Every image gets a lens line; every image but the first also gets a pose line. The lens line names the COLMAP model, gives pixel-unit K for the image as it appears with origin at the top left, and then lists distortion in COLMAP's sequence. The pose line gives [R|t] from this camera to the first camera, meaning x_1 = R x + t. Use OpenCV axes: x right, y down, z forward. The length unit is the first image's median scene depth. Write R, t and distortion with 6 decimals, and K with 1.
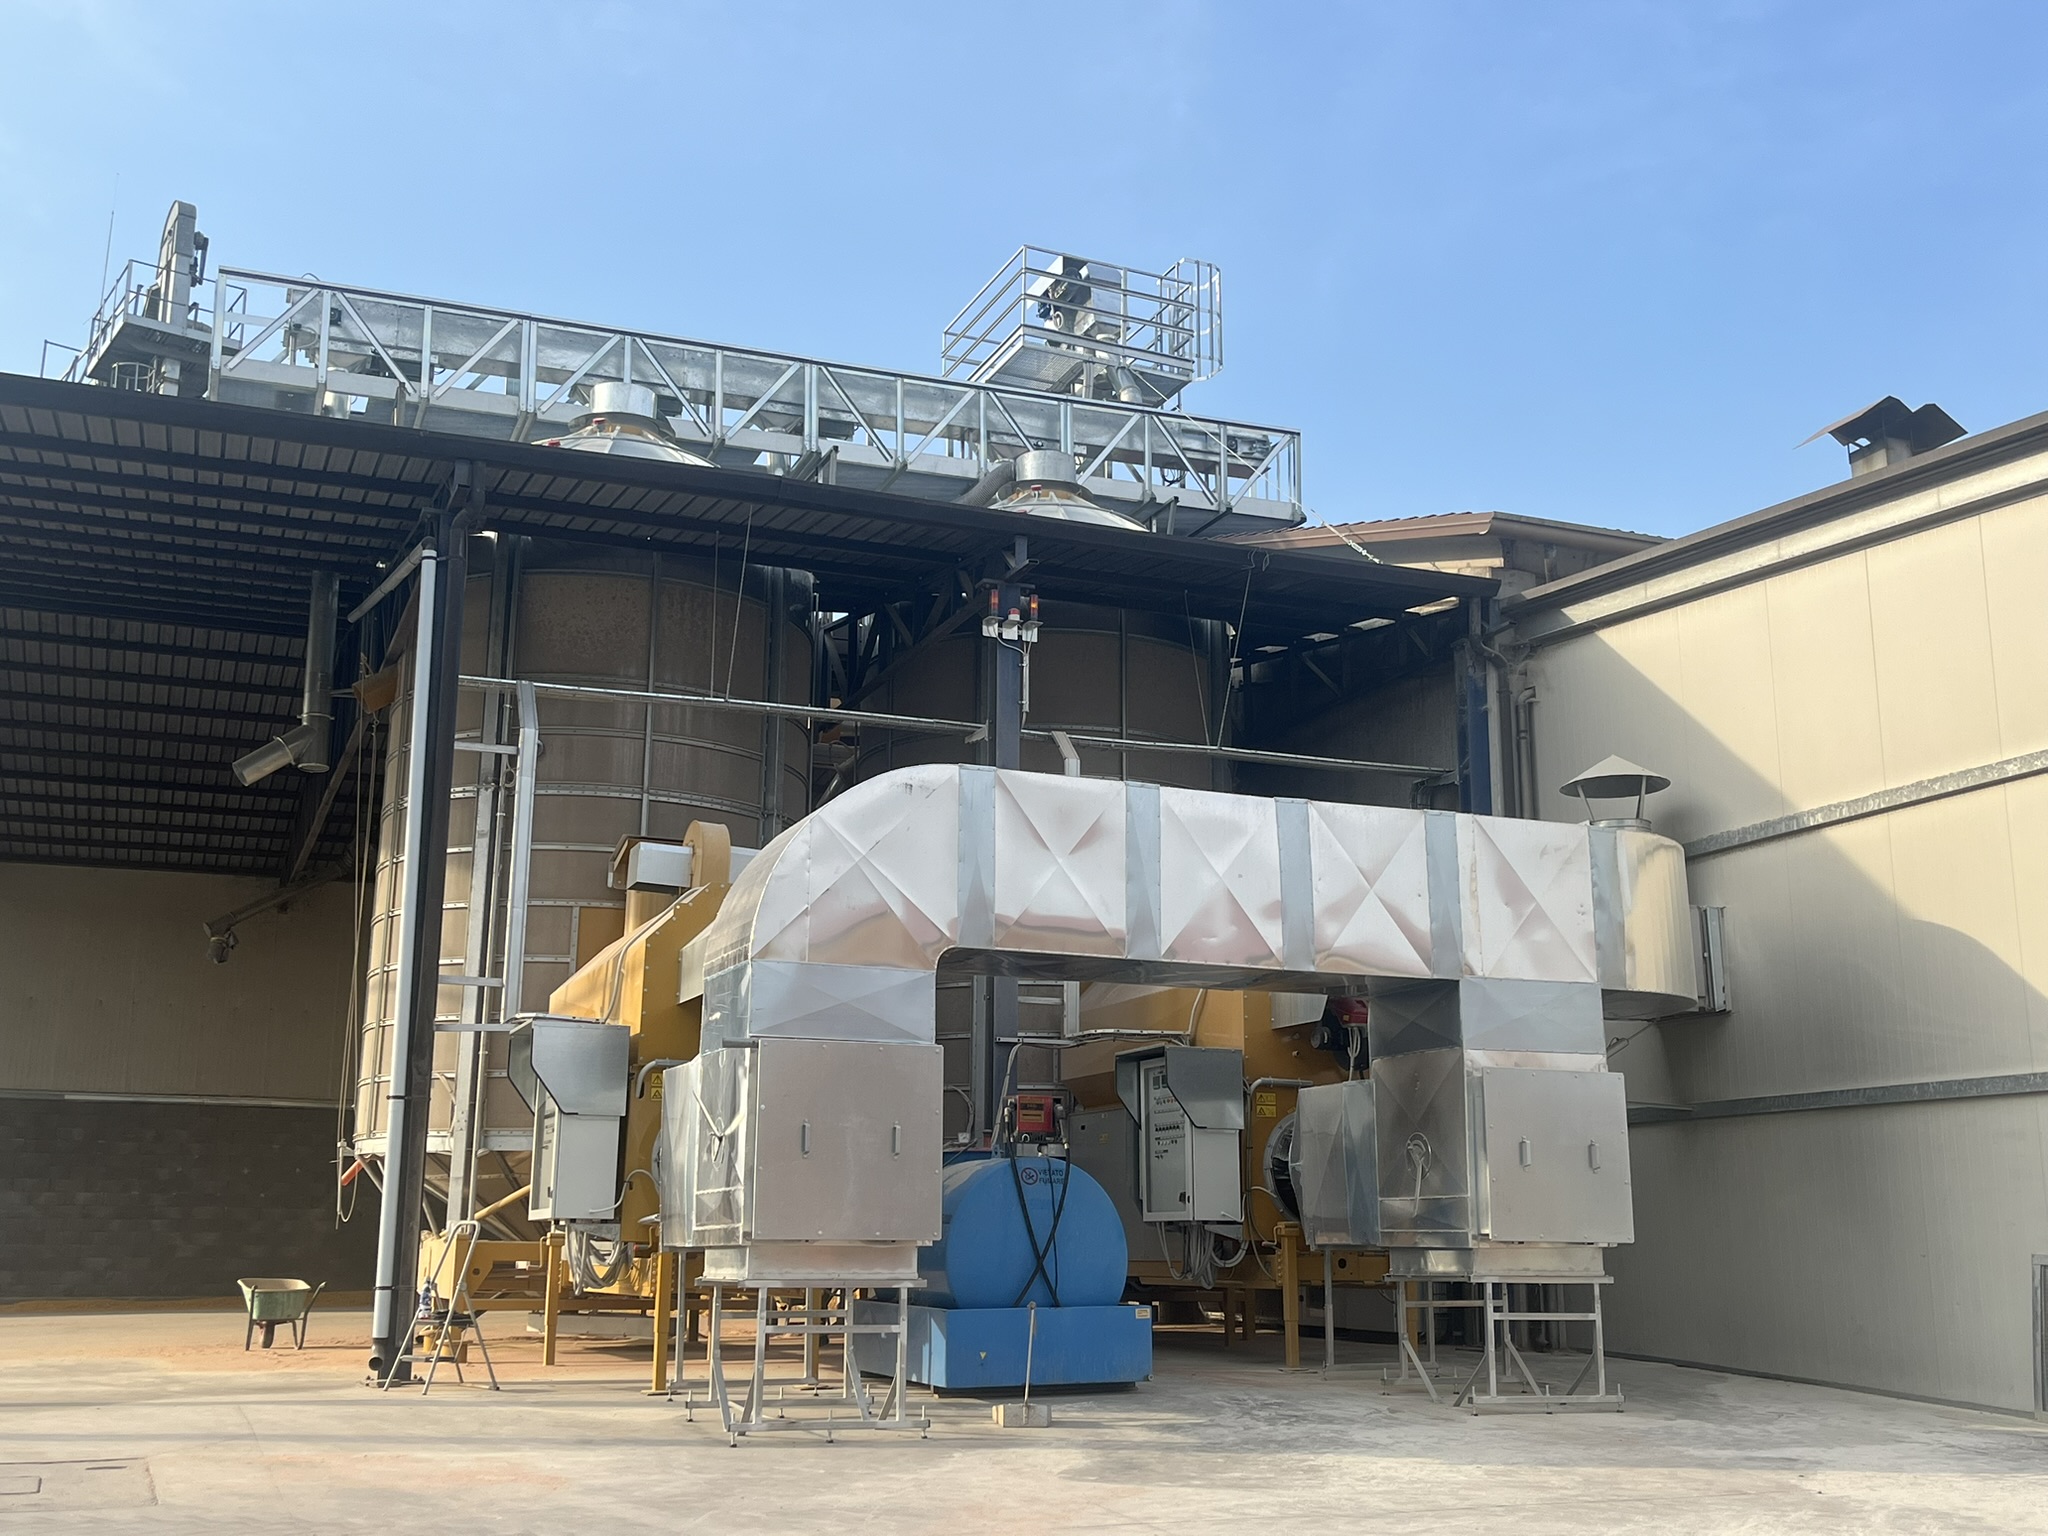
lens RADIAL K [[1956.4, 0, 1024.0], [0, 1956.4, 768.0], [0, 0, 1]] dist [0.005902, -0.010746]
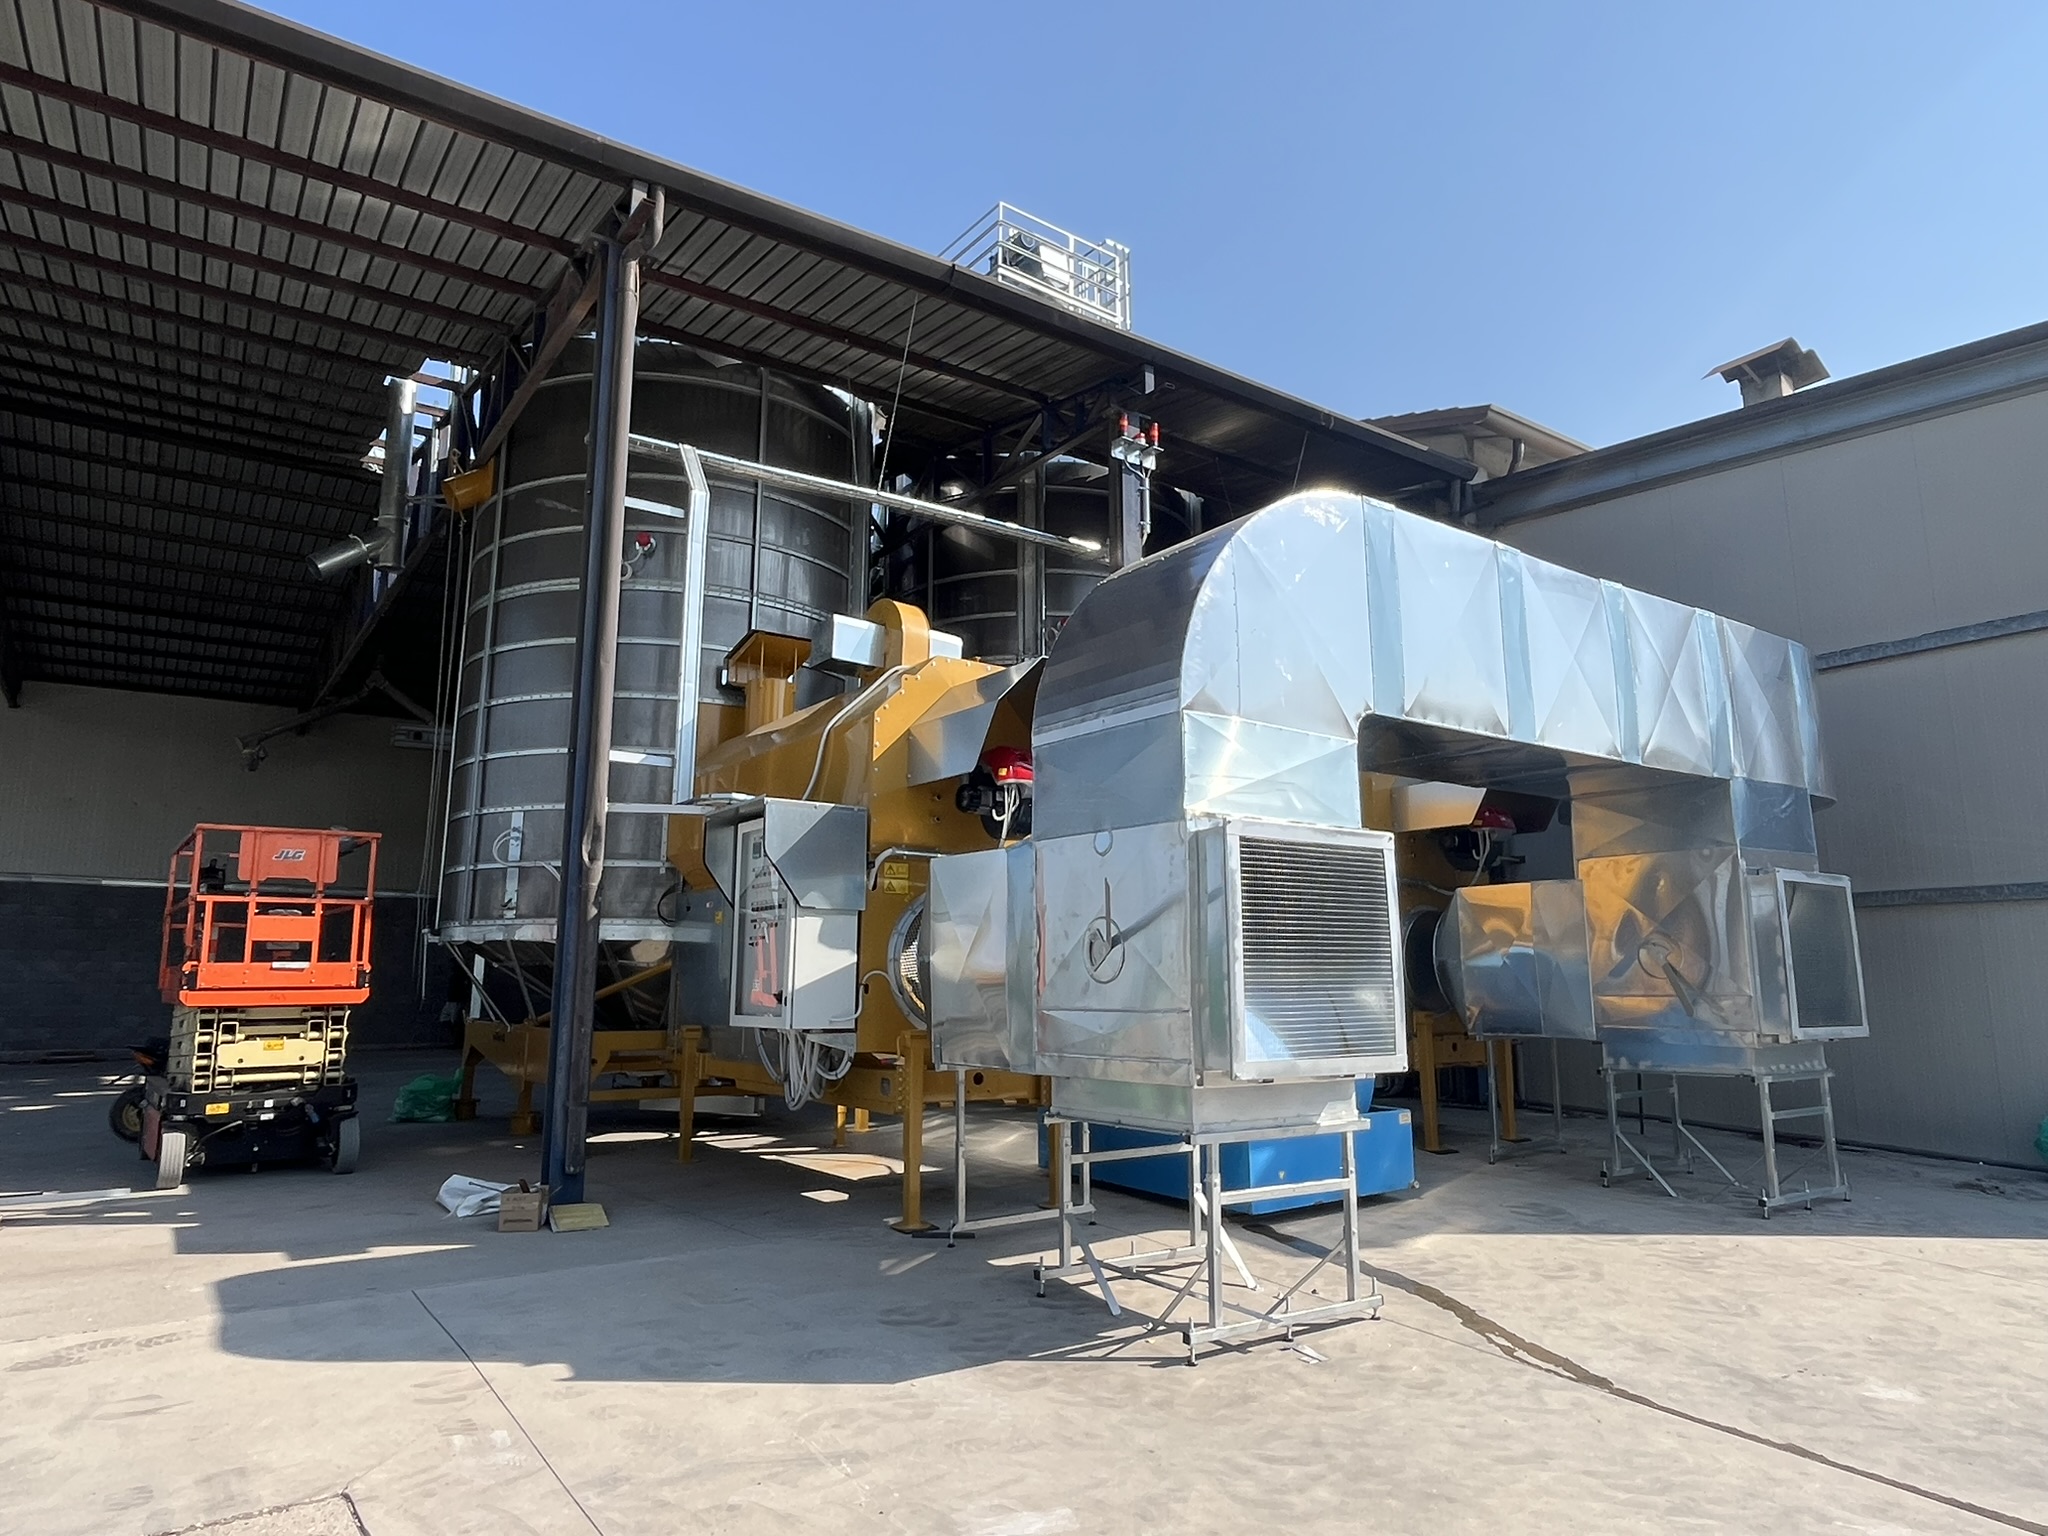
lens RADIAL K [[1235.0, 0, 1022.0], [0, 1235.0, 750.3], [0, 0, 1]] dist [-0.003924, -0.000932]
pose [[0.980567, 0.036009, 0.192852, -0.168814], [-0.045582, 0.997927, 0.045430, 0.054576], [-0.190816, -0.053338, 0.980176, 0.311954]]
